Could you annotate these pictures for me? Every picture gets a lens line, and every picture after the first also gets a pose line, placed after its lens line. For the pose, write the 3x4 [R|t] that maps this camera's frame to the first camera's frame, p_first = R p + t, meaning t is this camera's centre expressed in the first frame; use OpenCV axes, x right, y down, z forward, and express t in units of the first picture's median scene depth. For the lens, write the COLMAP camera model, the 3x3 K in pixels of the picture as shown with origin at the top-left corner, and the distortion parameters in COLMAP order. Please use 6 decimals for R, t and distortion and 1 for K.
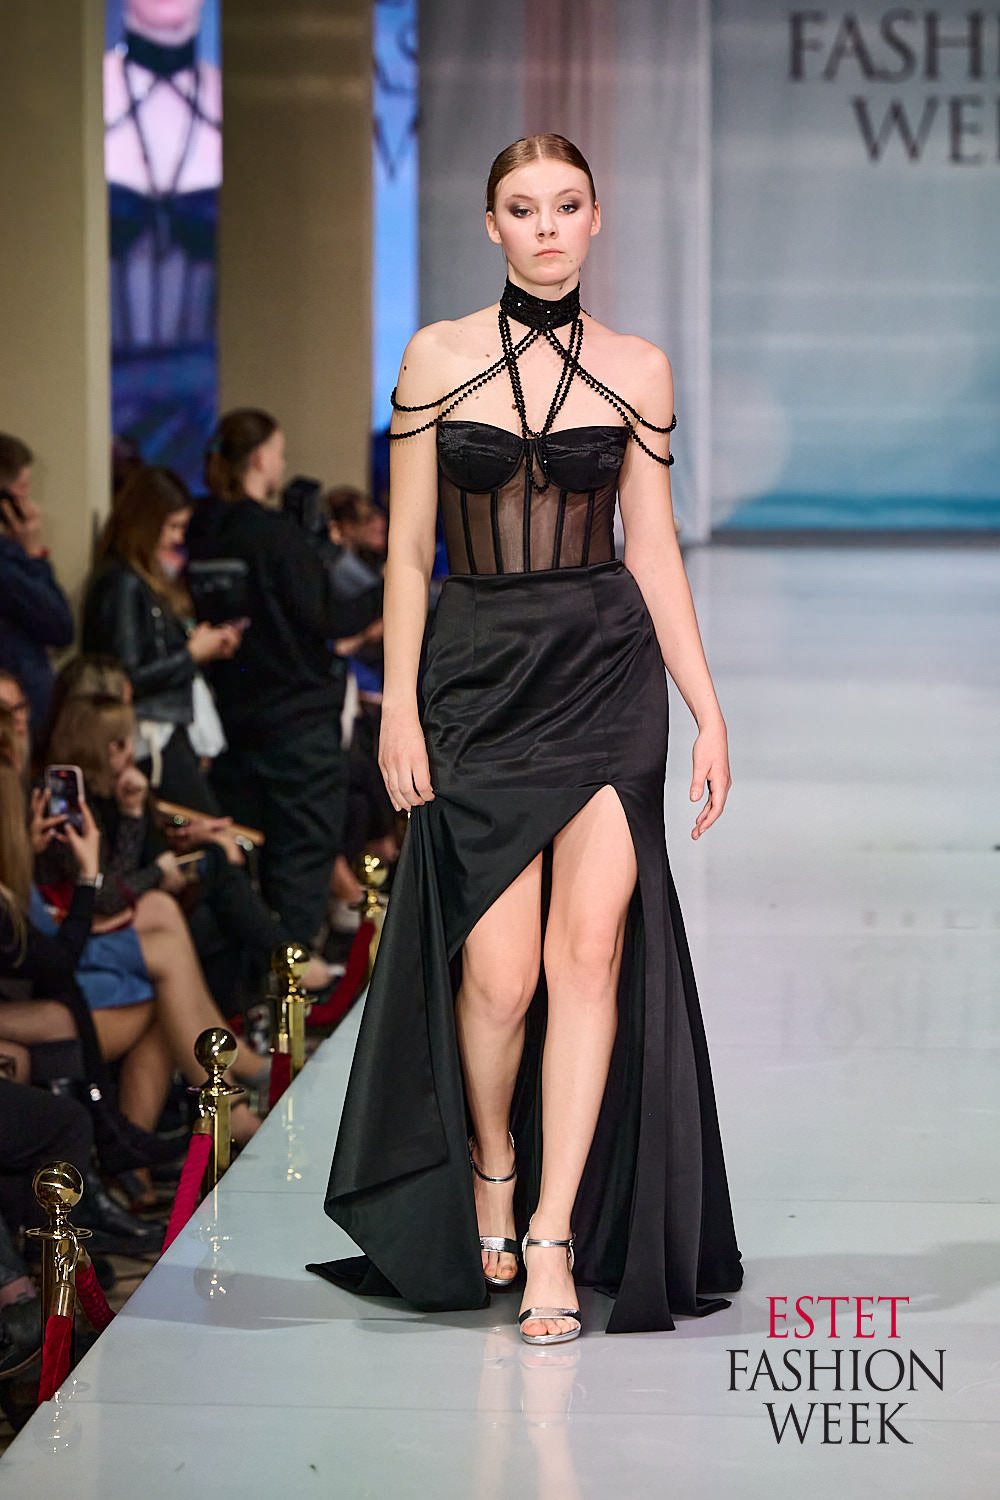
lens RADIAL K [[6762.8, 0, 501.4], [0, 6762.8, 750.7], [0, 0, 1]] dist [-0.322833, 0.000000]
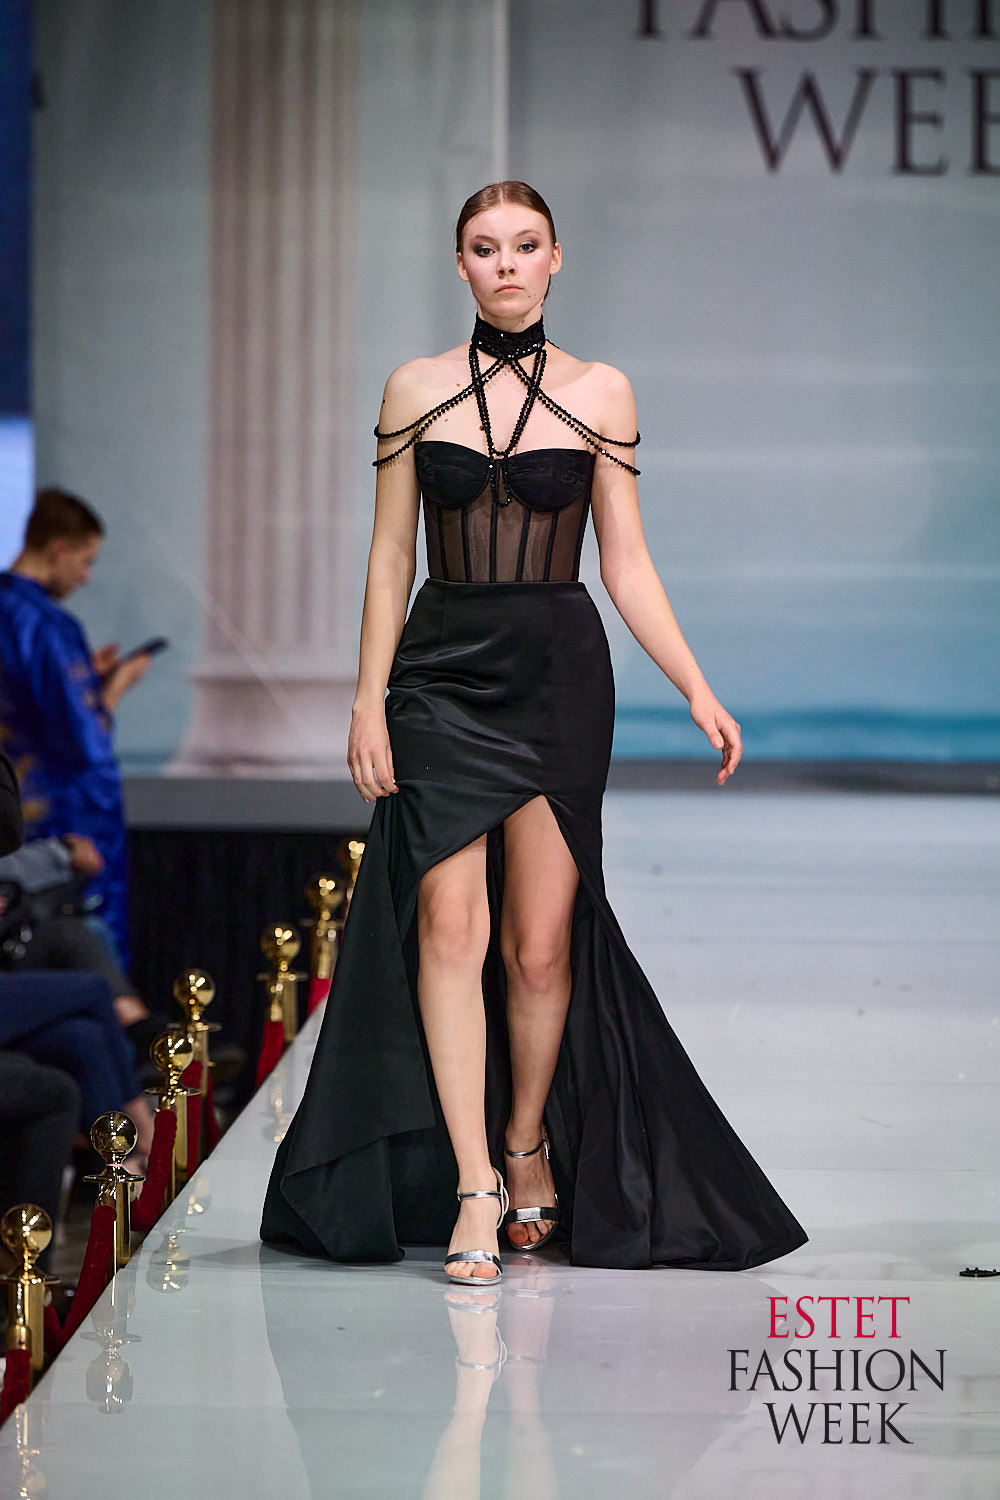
lens RADIAL K [[11038.8, 0, 503.5], [0, 11038.8, 748.5], [0, 0, 1]] dist [0.275168, 0.000000]
pose [[0.999334, 0.014630, 0.033422, -0.056818], [-0.013473, 0.999312, -0.034560, 0.056700], [-0.033905, 0.034086, 0.998844, -0.655378]]
